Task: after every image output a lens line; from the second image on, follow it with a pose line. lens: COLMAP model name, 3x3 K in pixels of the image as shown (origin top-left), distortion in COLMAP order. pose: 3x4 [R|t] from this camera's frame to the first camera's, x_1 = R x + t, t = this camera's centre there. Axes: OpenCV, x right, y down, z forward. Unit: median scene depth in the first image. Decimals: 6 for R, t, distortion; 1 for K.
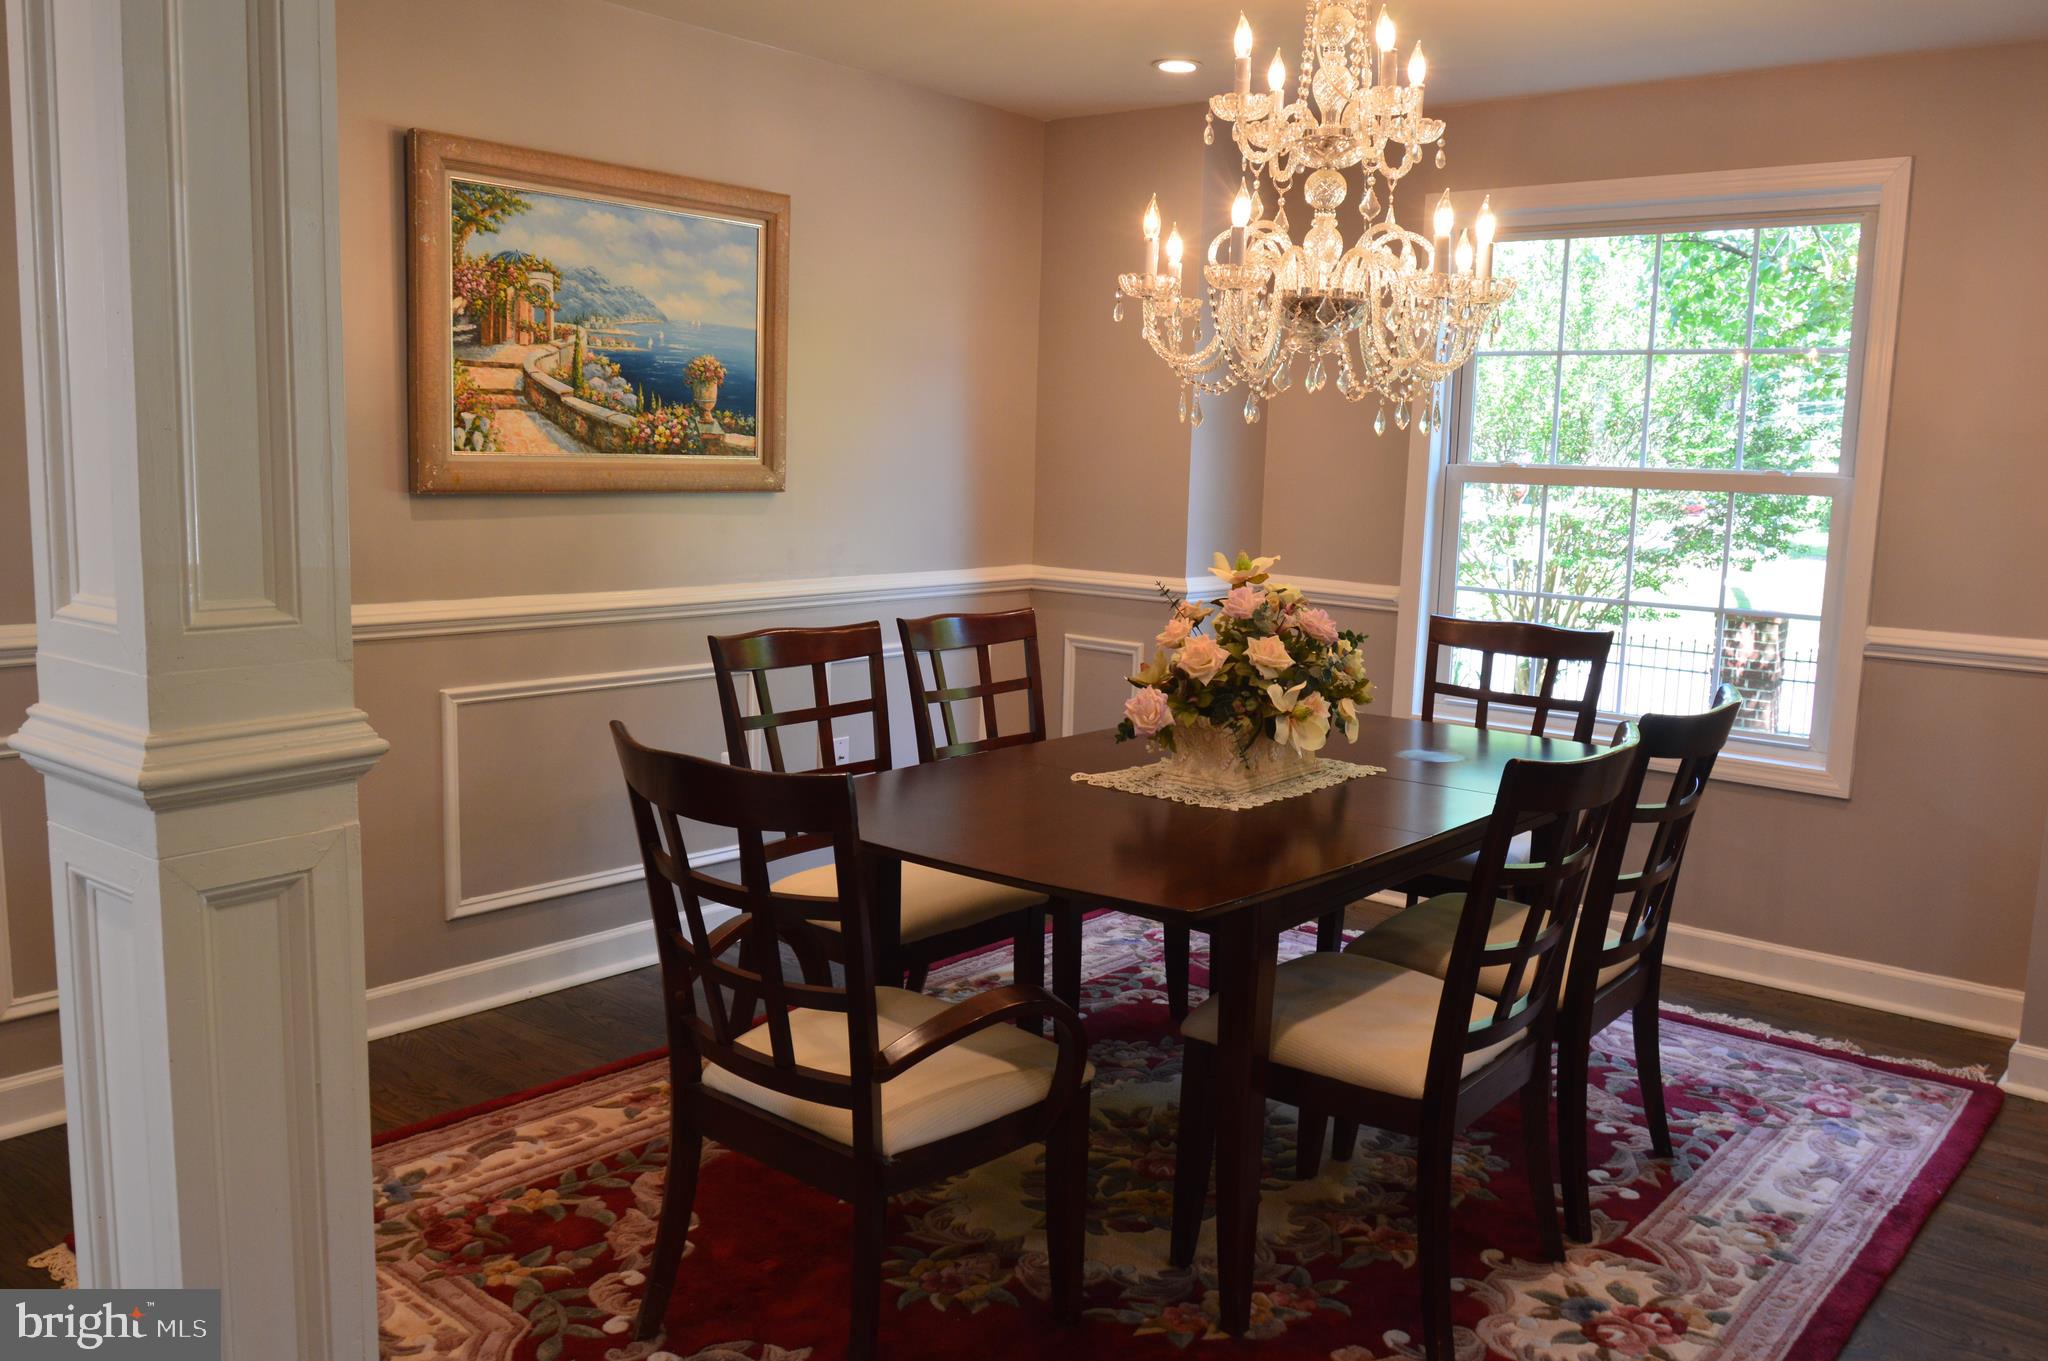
lens RADIAL K [[1621.7, 0, 1024.1], [0, 1621.7, 678.1], [0, 0, 1]] dist [-0.016834, -0.002448]
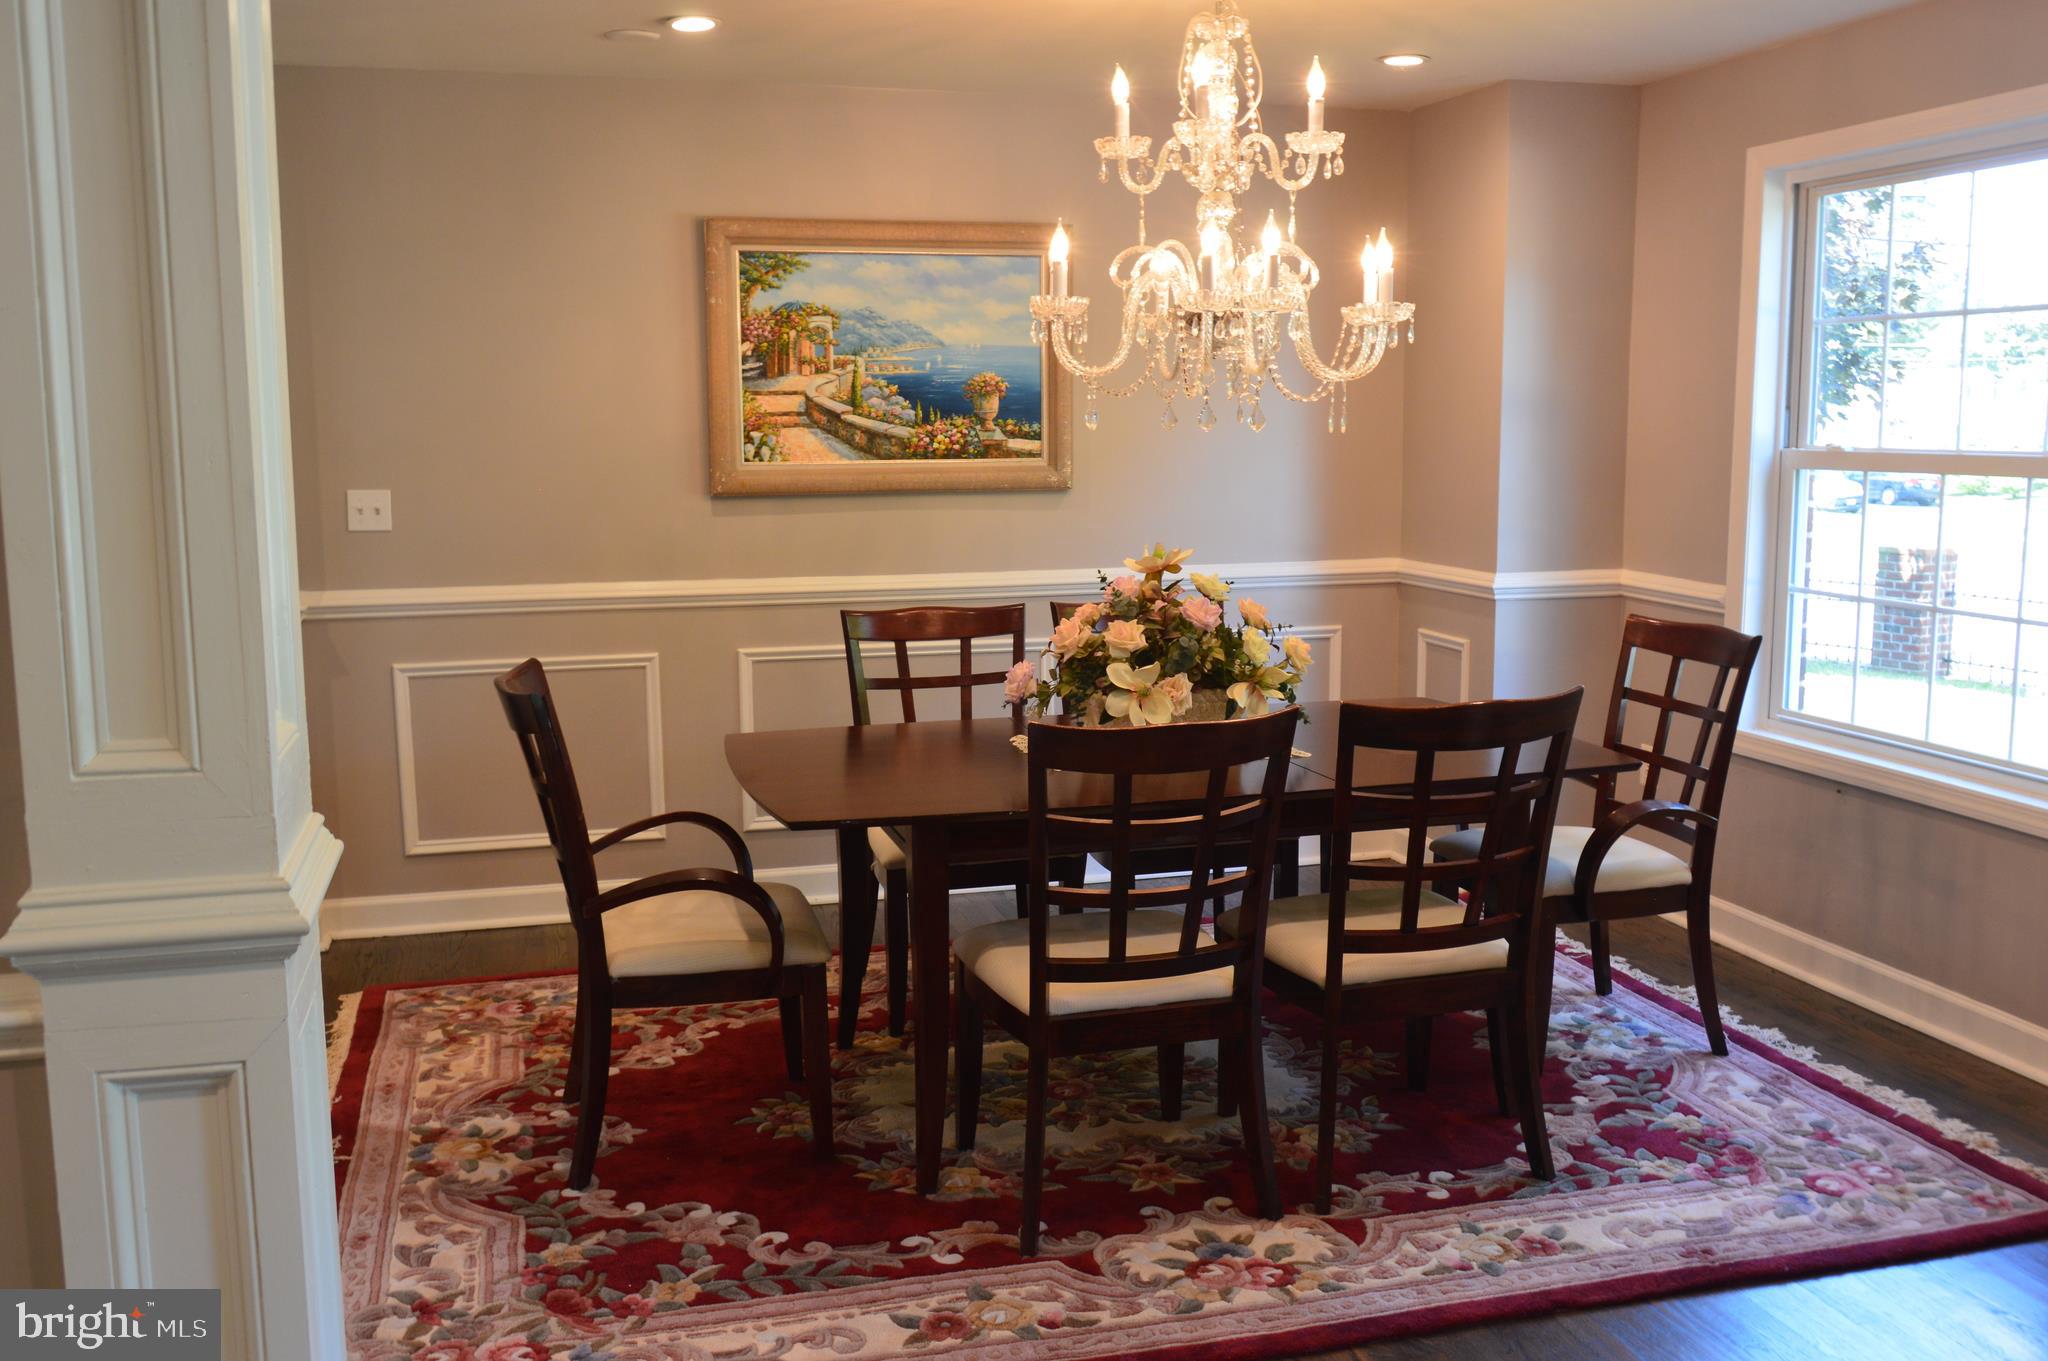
lens RADIAL K [[1789.9, 0, 1022.1], [0, 1789.9, 680.0], [0, 0, 1]] dist [-0.023745, -0.001282]
pose [[0.827013, 0.047926, -0.560137, 0.624310], [-0.048966, 0.998714, 0.013155, 0.002208], [0.560047, 0.016549, 0.828296, -0.044573]]
